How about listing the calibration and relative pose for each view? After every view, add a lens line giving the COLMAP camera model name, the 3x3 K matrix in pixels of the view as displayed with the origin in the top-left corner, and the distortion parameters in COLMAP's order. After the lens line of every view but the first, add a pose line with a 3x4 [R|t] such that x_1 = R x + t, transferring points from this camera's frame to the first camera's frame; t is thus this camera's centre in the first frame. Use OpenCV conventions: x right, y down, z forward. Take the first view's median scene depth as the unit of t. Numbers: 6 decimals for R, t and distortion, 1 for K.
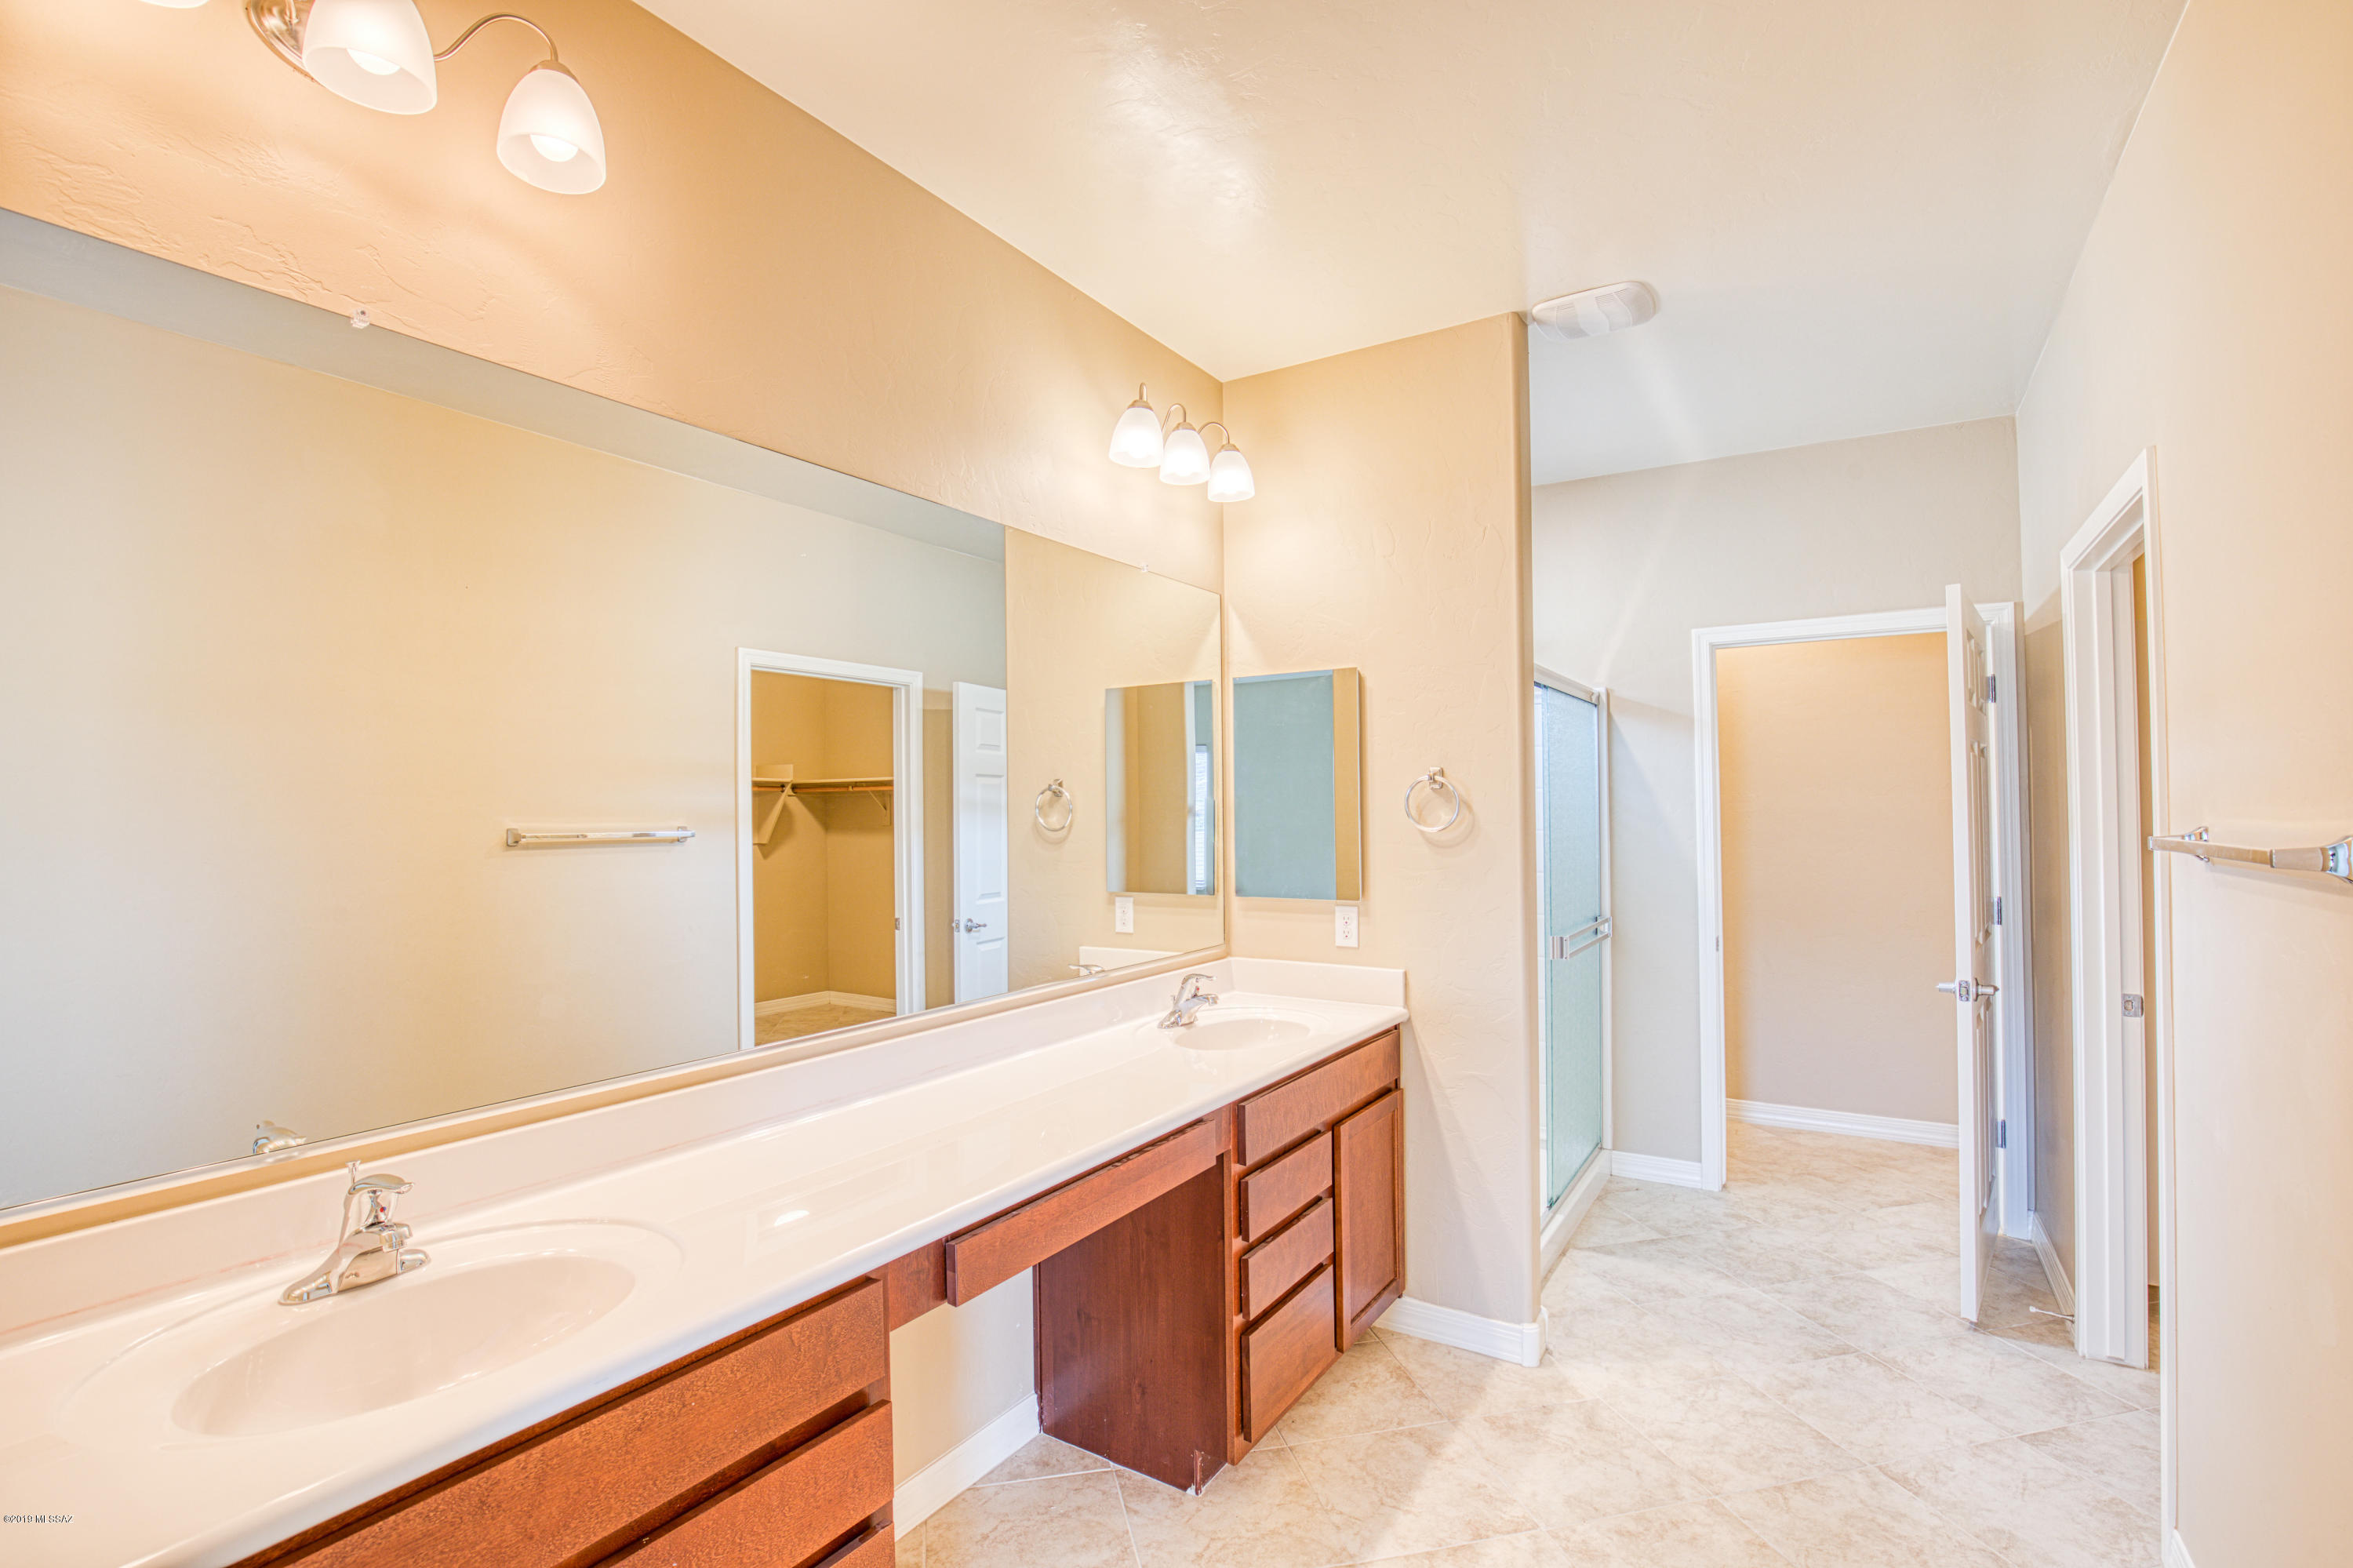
lens RADIAL K [[1074.5, 0, 1178.0], [0, 1074.5, 791.7], [0, 0, 1]] dist [-0.038799, 0.008148]
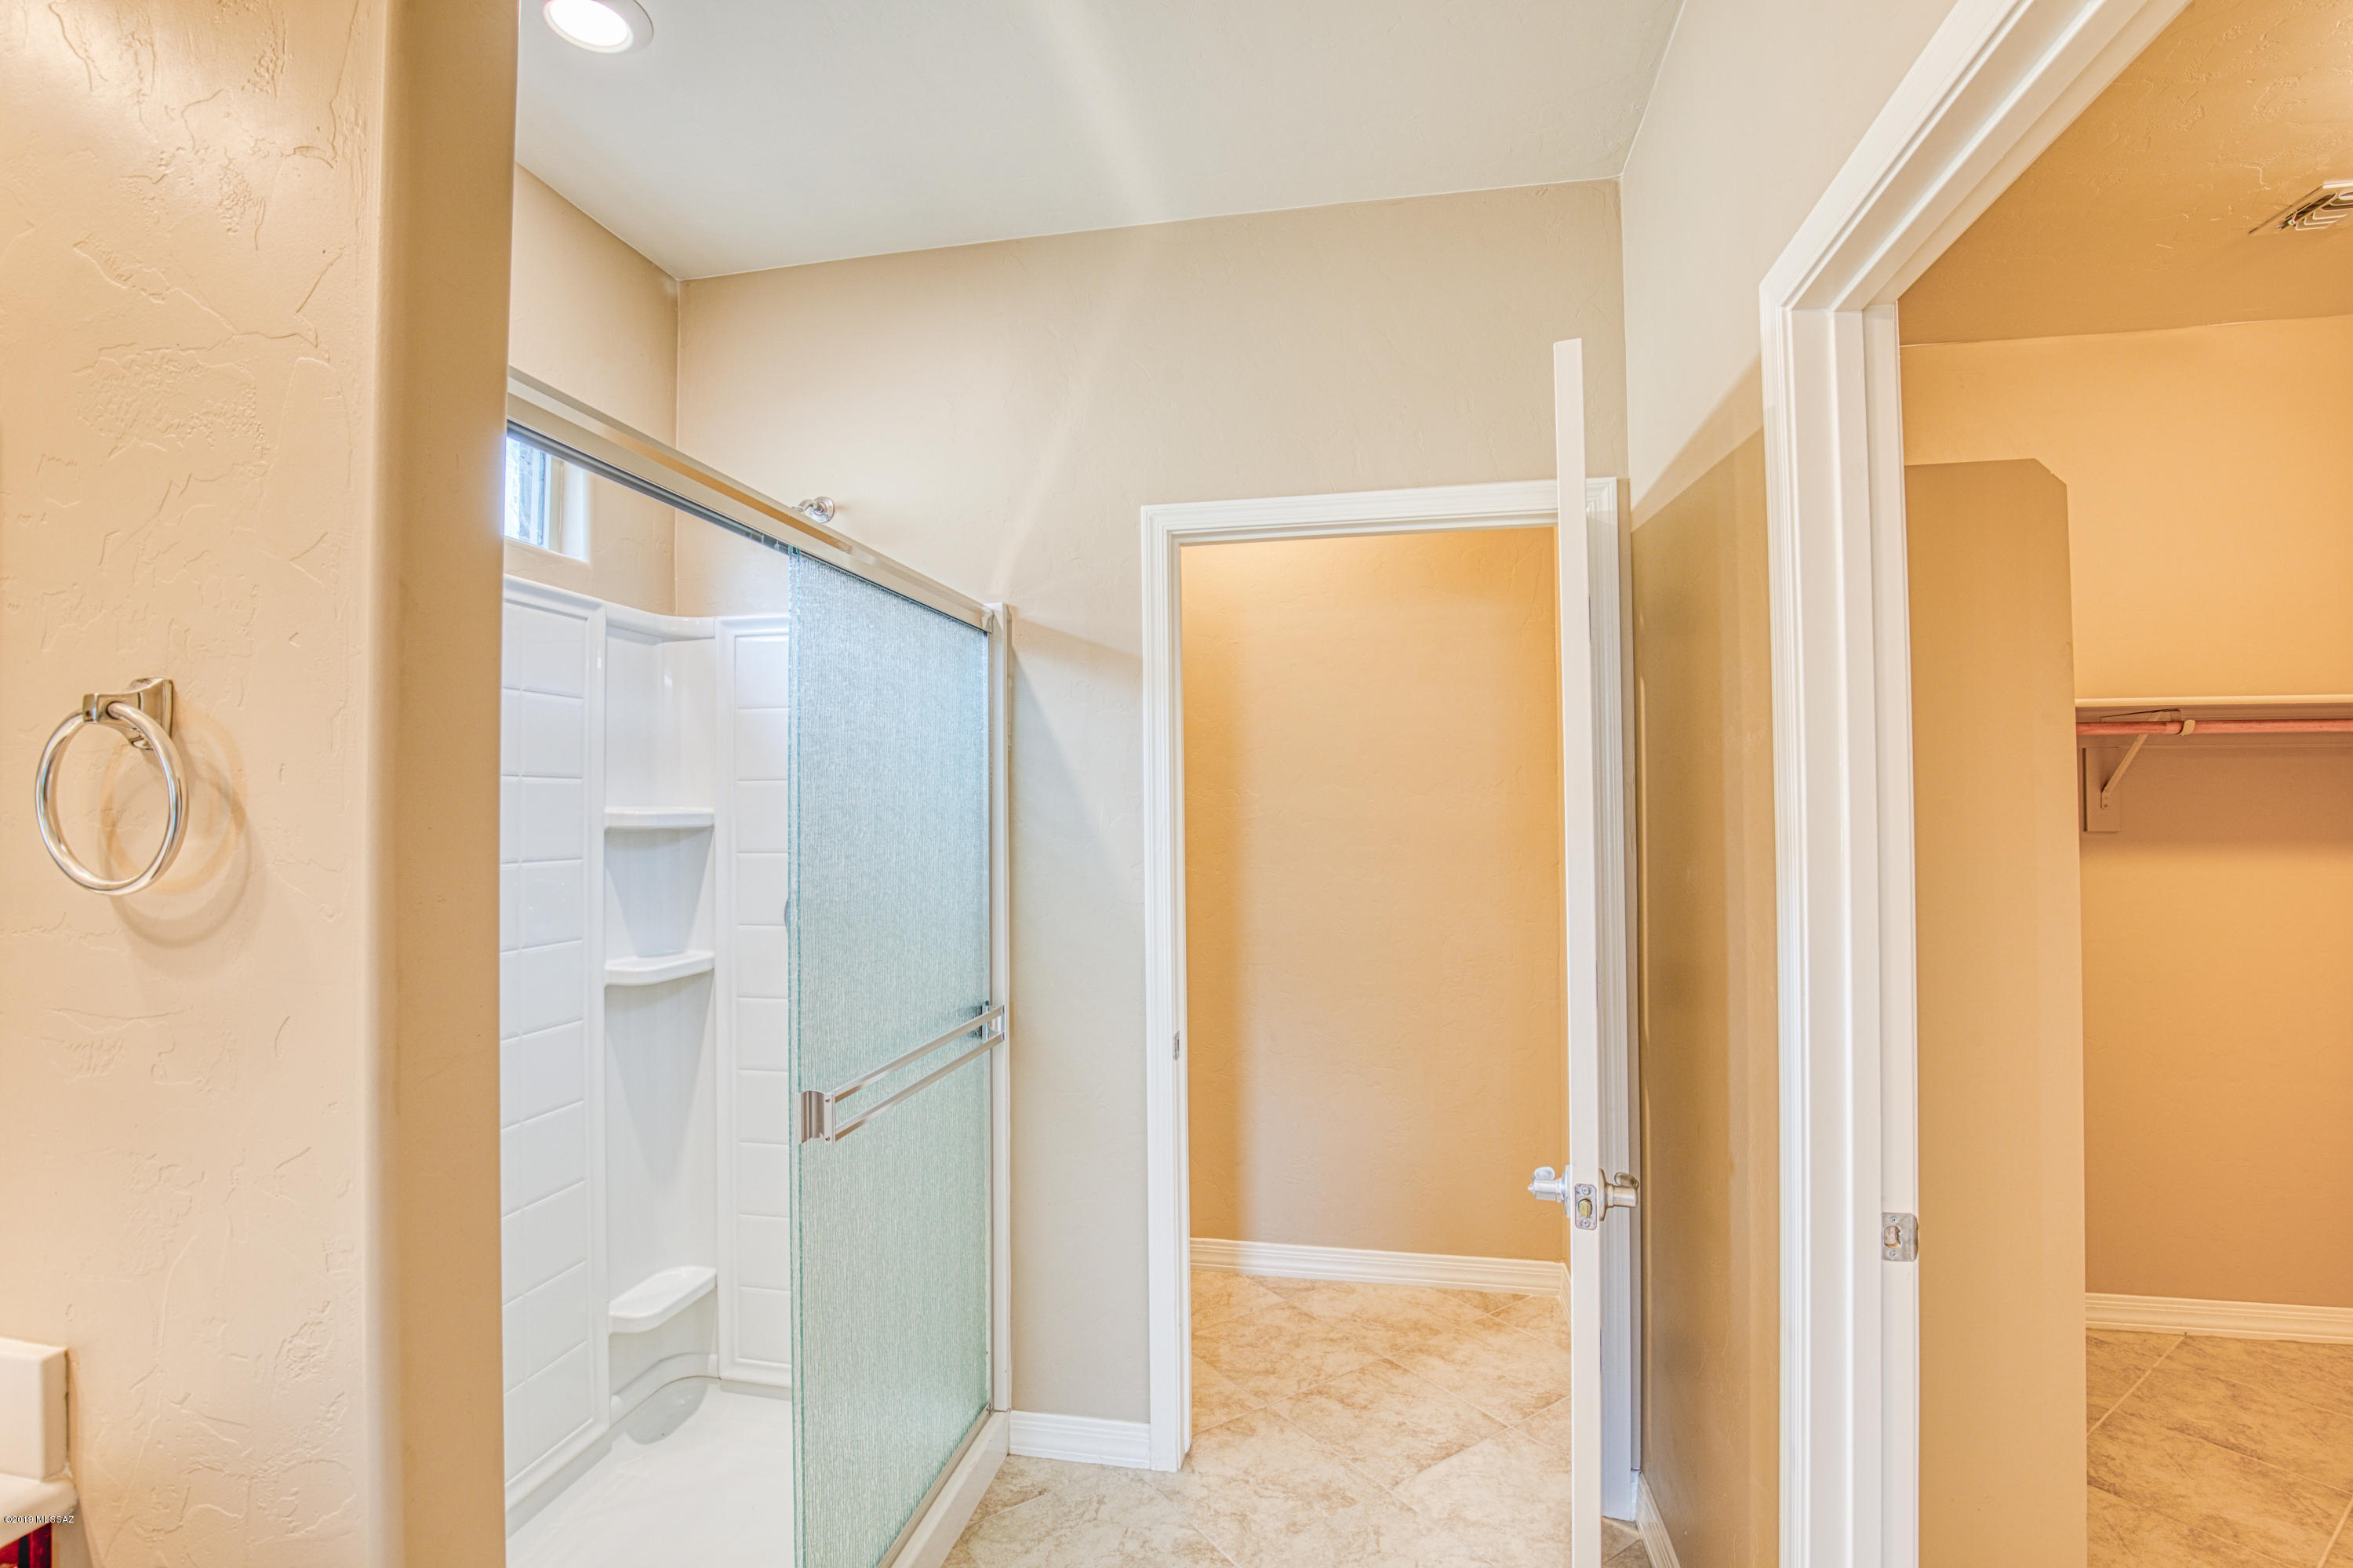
lens RADIAL K [[1074.5, 0, 1172.7], [0, 1074.5, 794.7], [0, 0, 1]] dist [-0.038799, 0.008148]
pose [[0.932923, 0.007310, 0.360003, 0.289179], [-0.006863, 0.999973, -0.002520, 0.006384], [-0.360012, -0.000120, 0.932948, 0.447059]]
